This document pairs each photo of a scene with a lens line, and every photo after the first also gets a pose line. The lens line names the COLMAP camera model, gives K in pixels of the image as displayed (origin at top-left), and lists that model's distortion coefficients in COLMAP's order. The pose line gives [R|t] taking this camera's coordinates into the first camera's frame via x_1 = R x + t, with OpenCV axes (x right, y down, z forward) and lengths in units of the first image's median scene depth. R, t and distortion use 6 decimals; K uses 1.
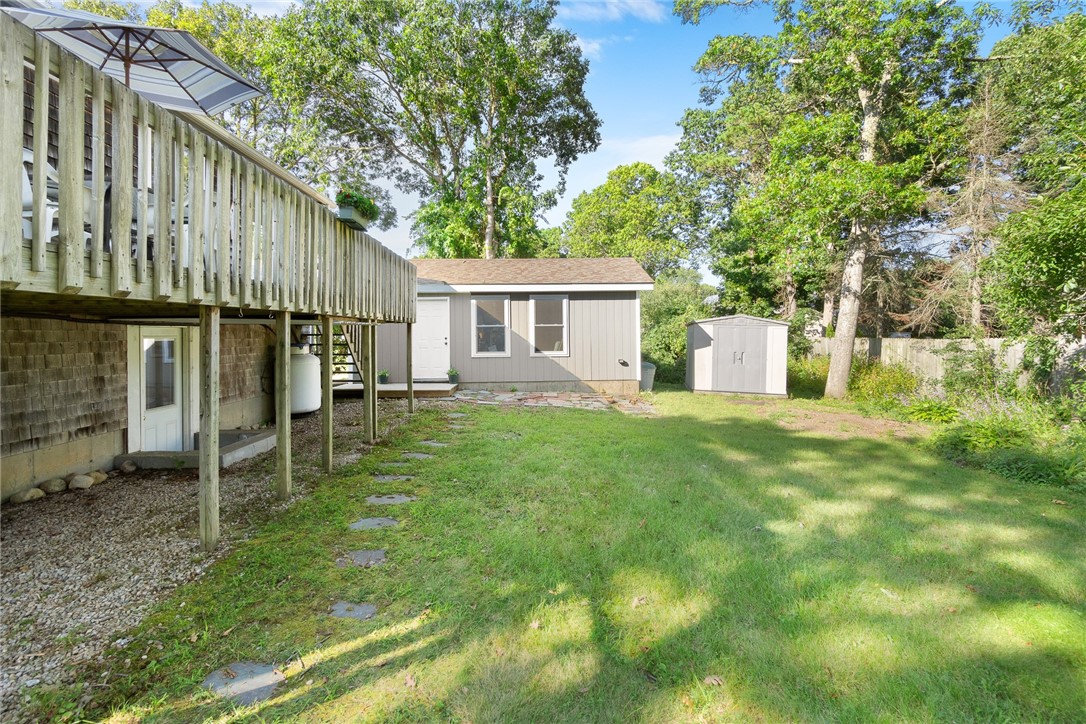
lens RADIAL K [[489.6, 0, 515.4], [0, 489.6, 331.7], [0, 0, 1]] dist [-0.000687, -0.000039]
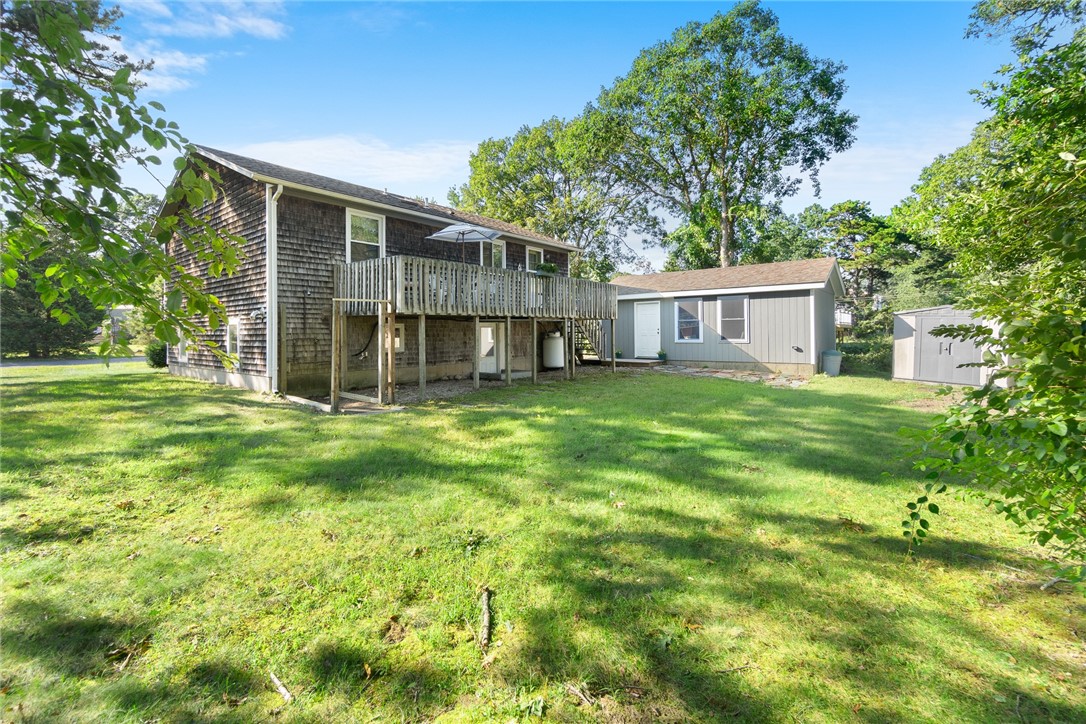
lens RADIAL K [[489.6, 0, 515.4], [0, 489.6, 331.7], [0, 0, 1]] dist [-0.000687, -0.000039]
pose [[0.752771, -0.000222, -0.658282, 0.493152], [0.004709, 0.999976, 0.005048, 0.011132], [0.658265, -0.006900, 0.752755, -0.369481]]
